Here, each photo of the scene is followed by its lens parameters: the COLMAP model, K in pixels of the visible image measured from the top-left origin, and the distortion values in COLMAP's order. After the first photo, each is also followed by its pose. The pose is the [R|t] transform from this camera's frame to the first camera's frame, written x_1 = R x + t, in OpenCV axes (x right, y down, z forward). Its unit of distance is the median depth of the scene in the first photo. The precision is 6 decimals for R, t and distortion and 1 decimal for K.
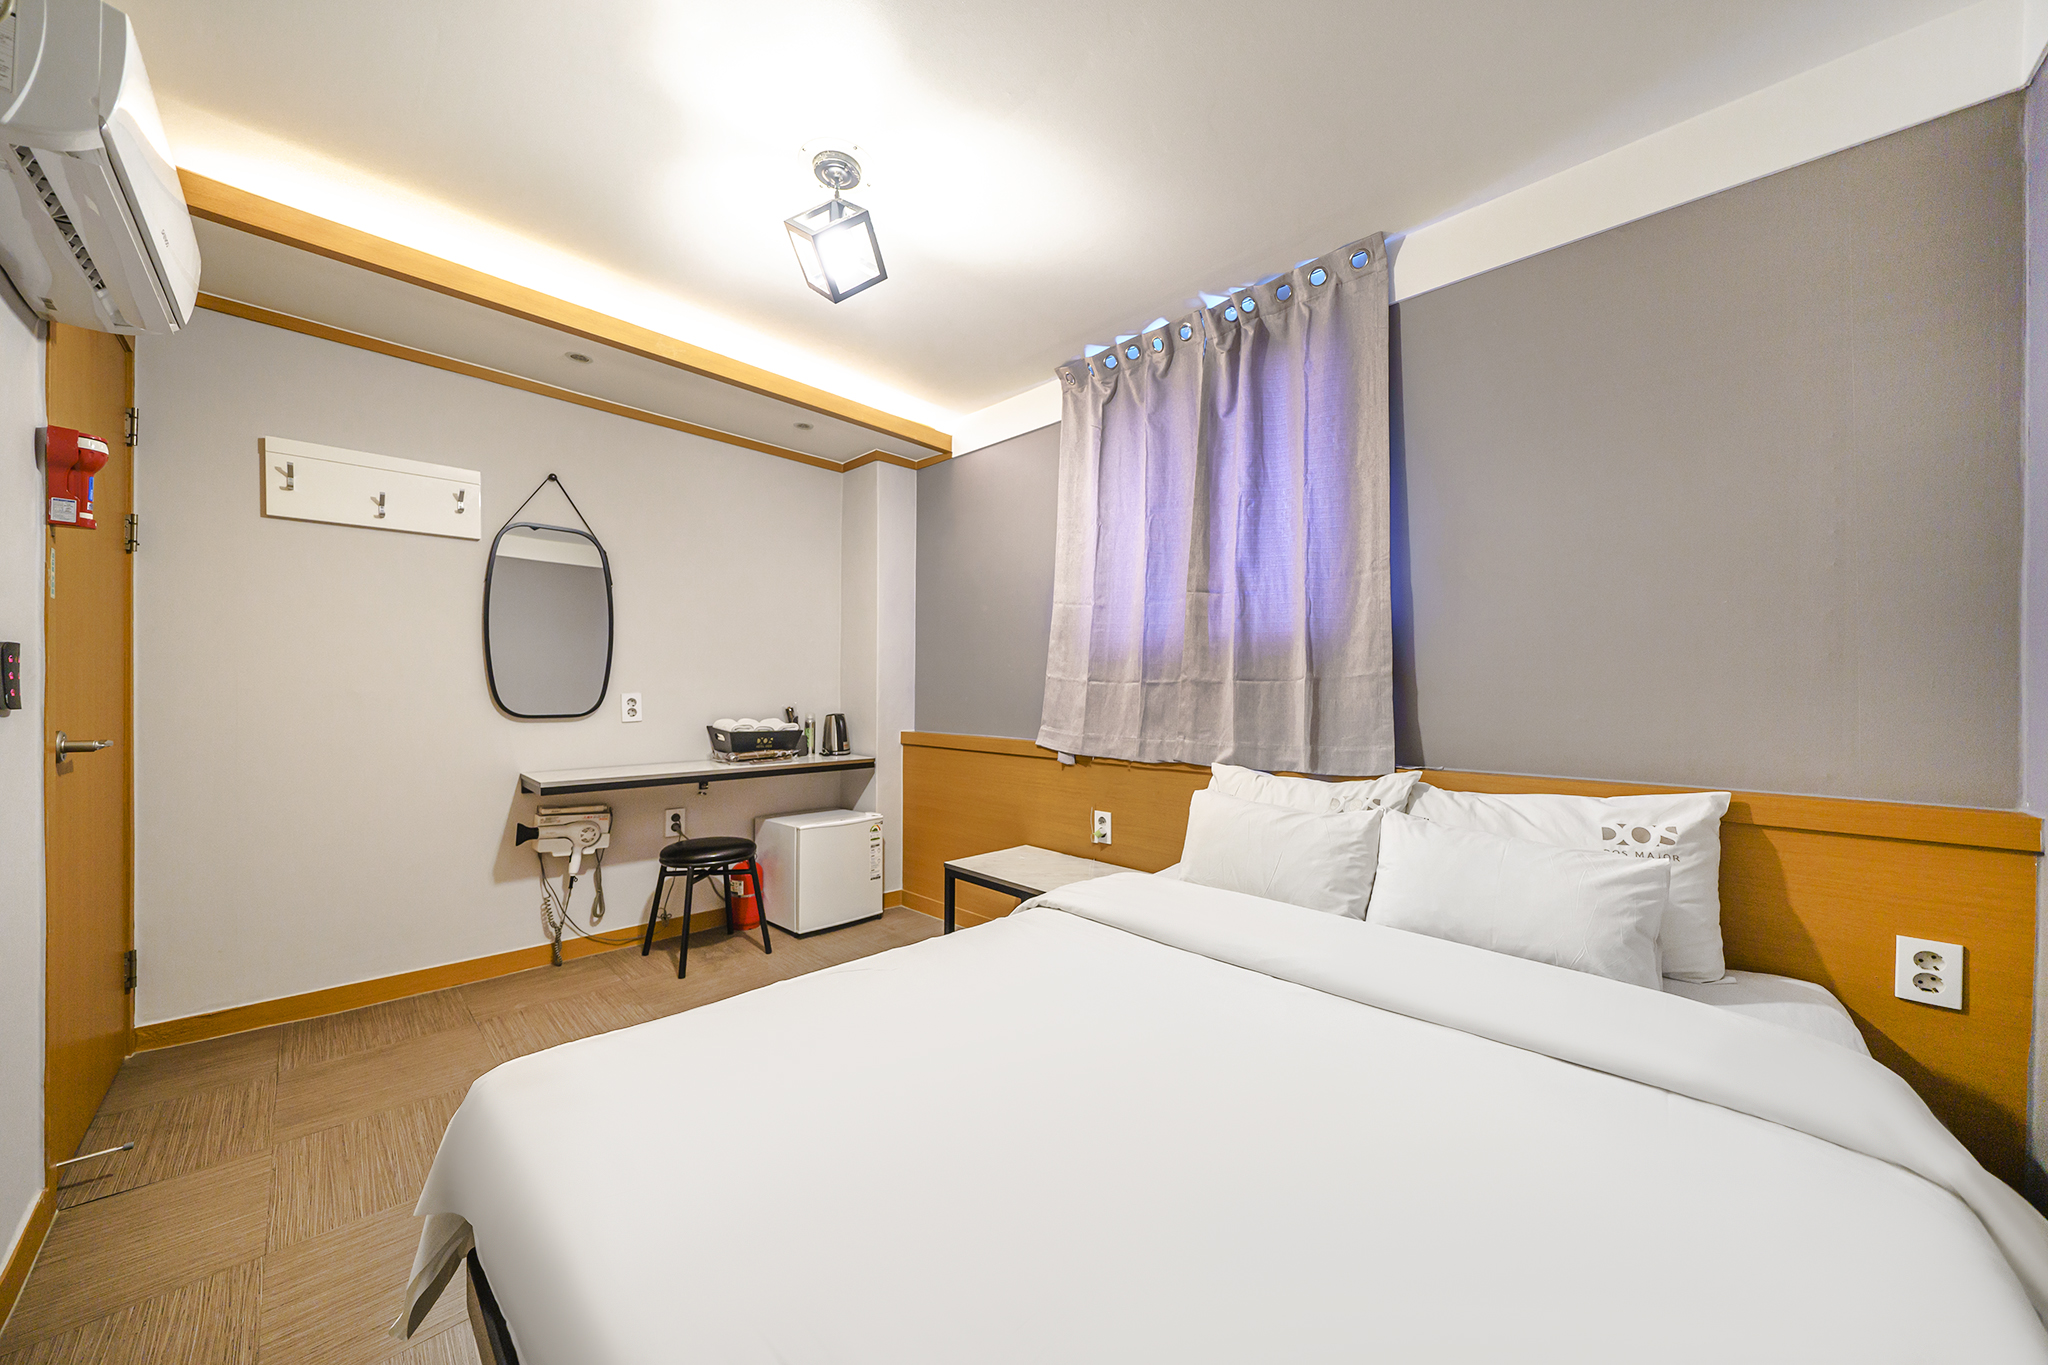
lens RADIAL K [[703.0, 0, 1014.6], [0, 703.0, 694.9], [0, 0, 1]] dist [0.000578, 0.000093]
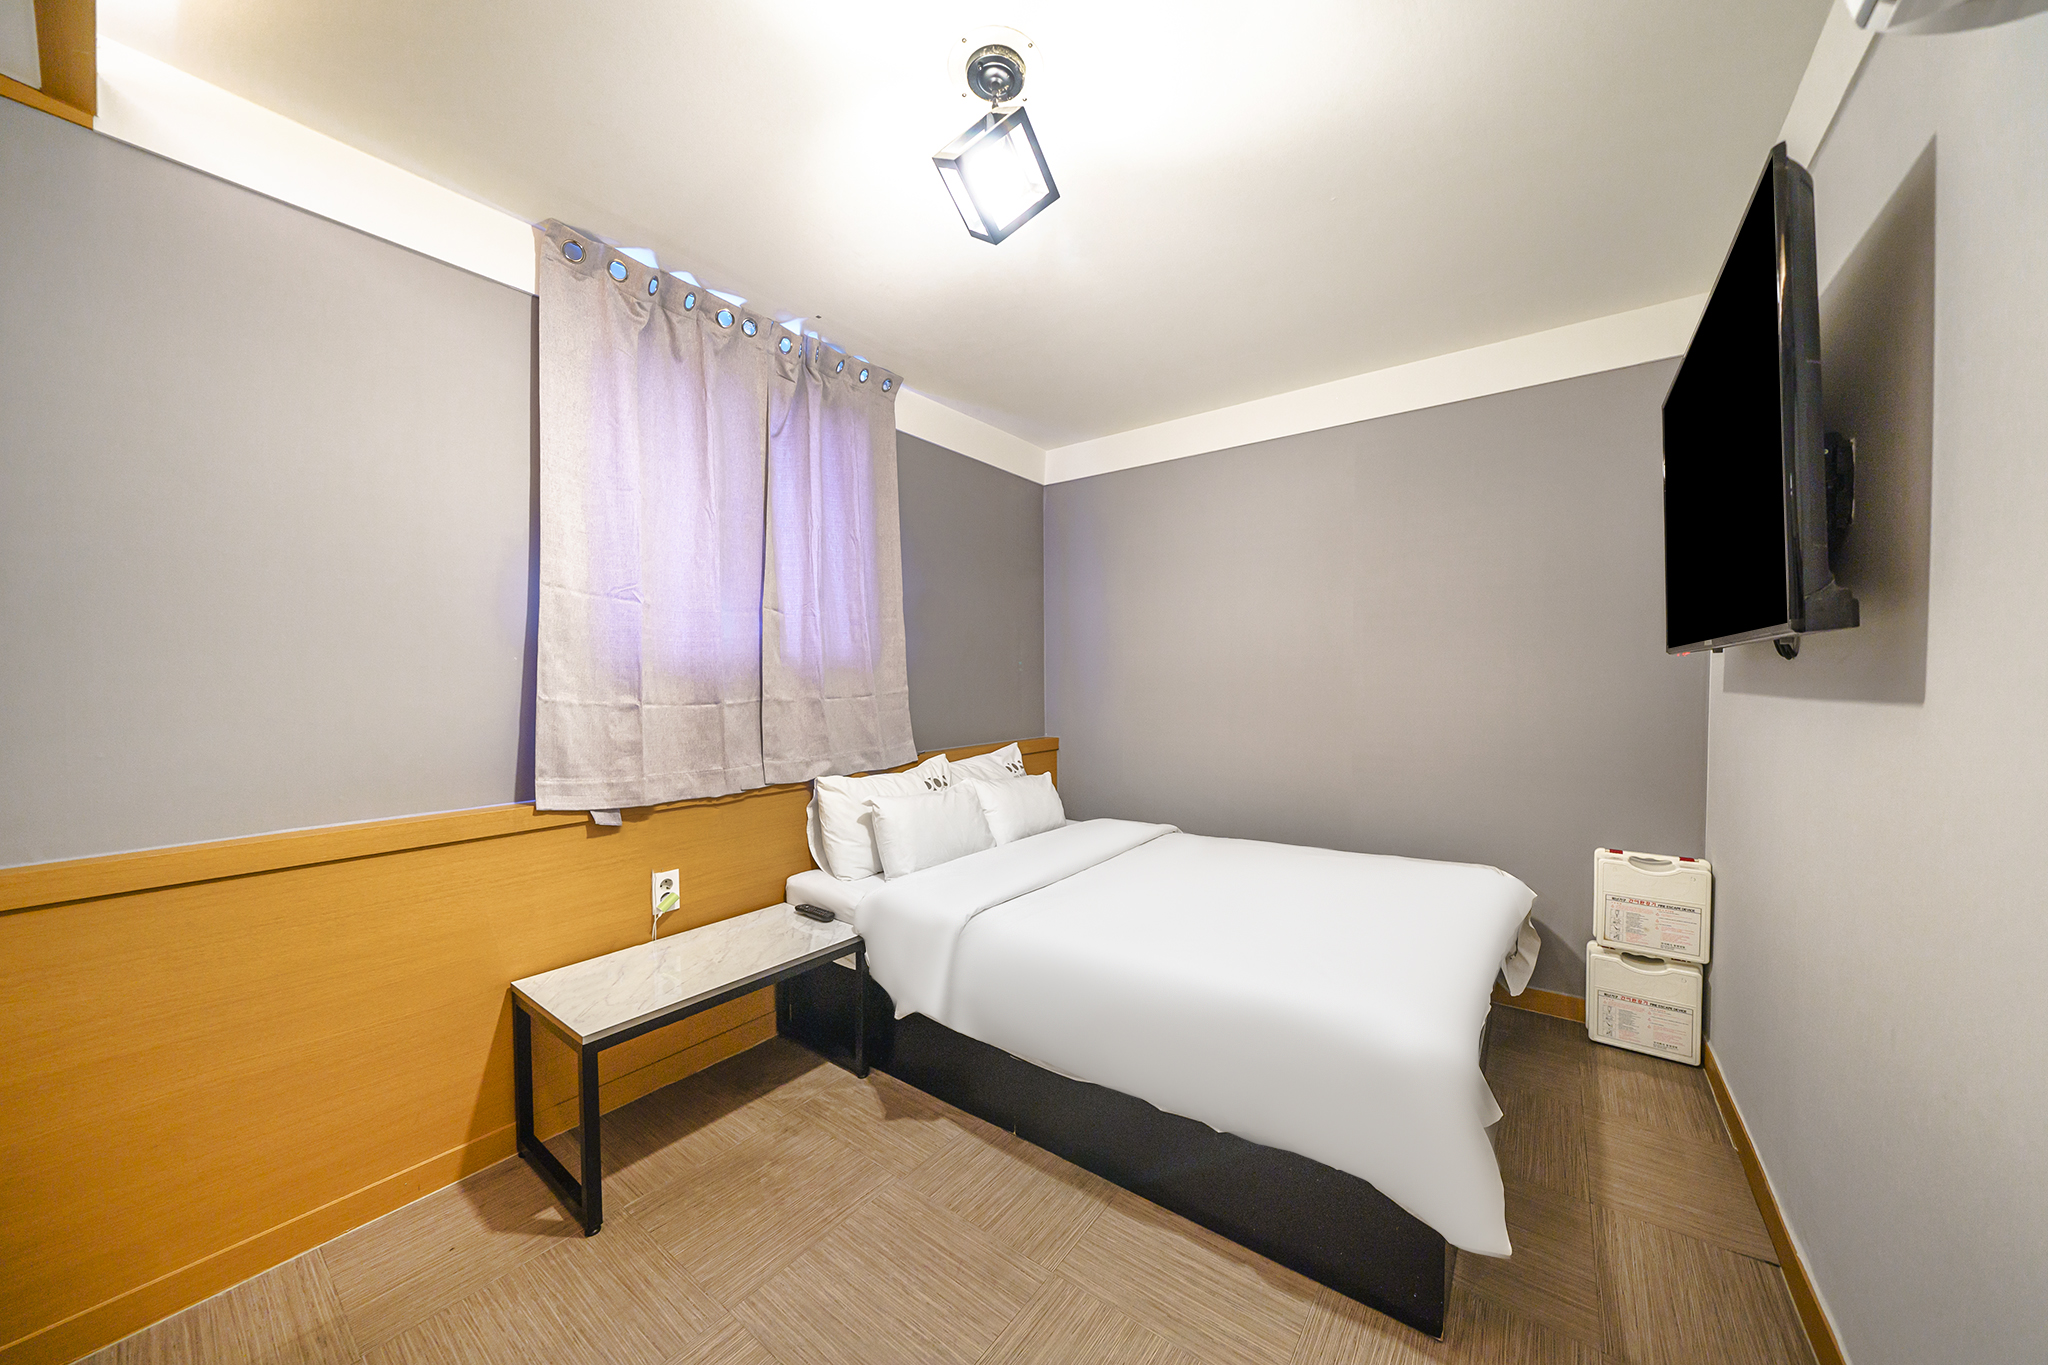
lens RADIAL K [[703.0, 0, 1014.6], [0, 703.0, 694.9], [0, 0, 1]] dist [0.000578, 0.000093]
pose [[-0.133930, -0.032951, 0.990443, -0.702551], [0.008800, 0.999368, 0.034438, -0.053398], [-0.990952, 0.013328, -0.133555, 0.736146]]
